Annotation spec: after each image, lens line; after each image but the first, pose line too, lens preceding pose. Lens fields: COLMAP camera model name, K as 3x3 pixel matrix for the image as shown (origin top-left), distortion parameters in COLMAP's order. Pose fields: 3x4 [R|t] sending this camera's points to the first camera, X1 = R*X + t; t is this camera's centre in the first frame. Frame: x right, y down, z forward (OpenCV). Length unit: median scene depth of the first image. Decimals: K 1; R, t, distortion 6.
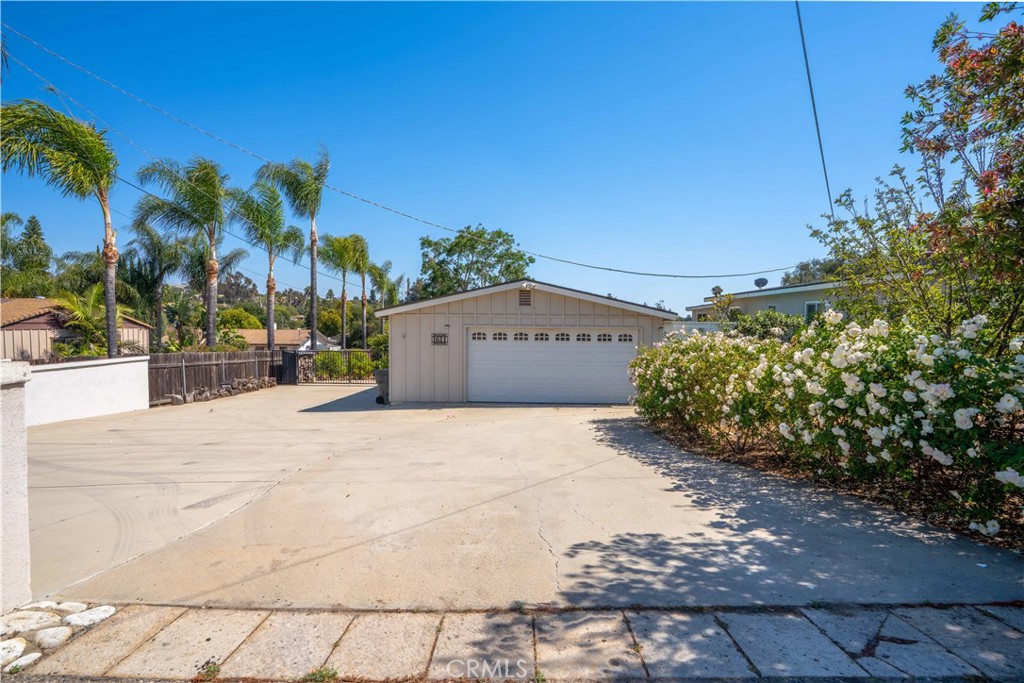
lens RADIAL K [[478.9, 0, 512.0], [0, 478.9, 341.5], [0, 0, 1]] dist [-0.071530, 0.028190]
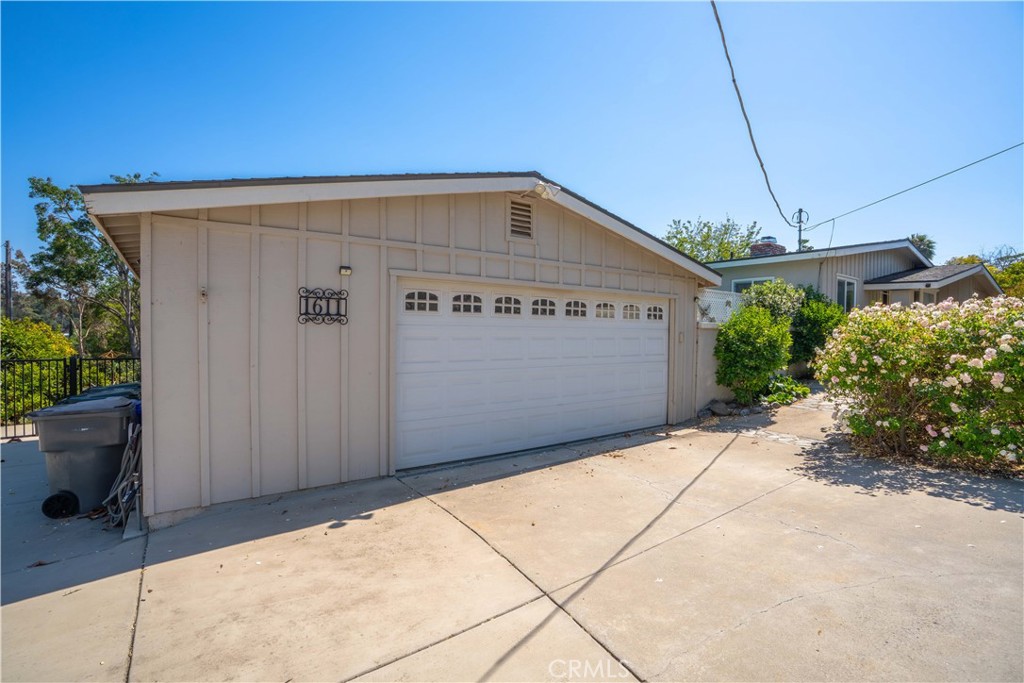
lens RADIAL K [[478.9, 0, 512.0], [0, 478.9, 341.5], [0, 0, 1]] dist [-0.071530, 0.028190]
pose [[0.792031, -0.015801, 0.610276, -0.251067], [0.022820, 0.999733, -0.003732, 0.025132], [-0.610054, 0.016882, 0.792180, 0.641722]]
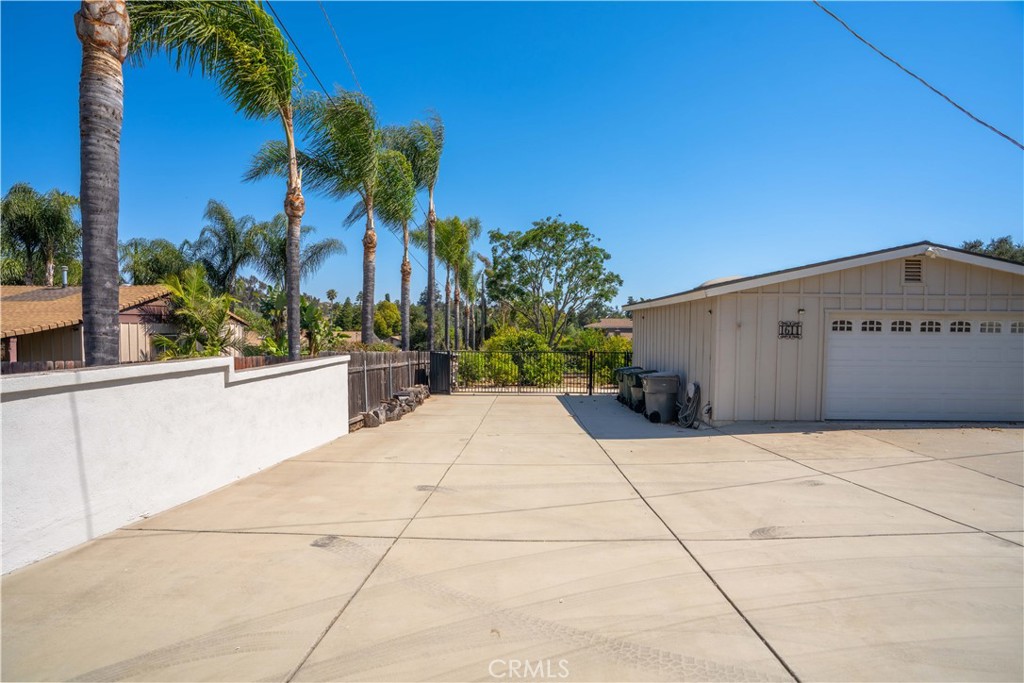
lens RADIAL K [[478.9, 0, 512.0], [0, 478.9, 341.5], [0, 0, 1]] dist [-0.071530, 0.028190]
pose [[0.999889, -0.000900, -0.014858, -0.539302], [0.000749, 0.999948, -0.010214, 0.018448], [0.014866, 0.010202, 0.999837, 0.315601]]
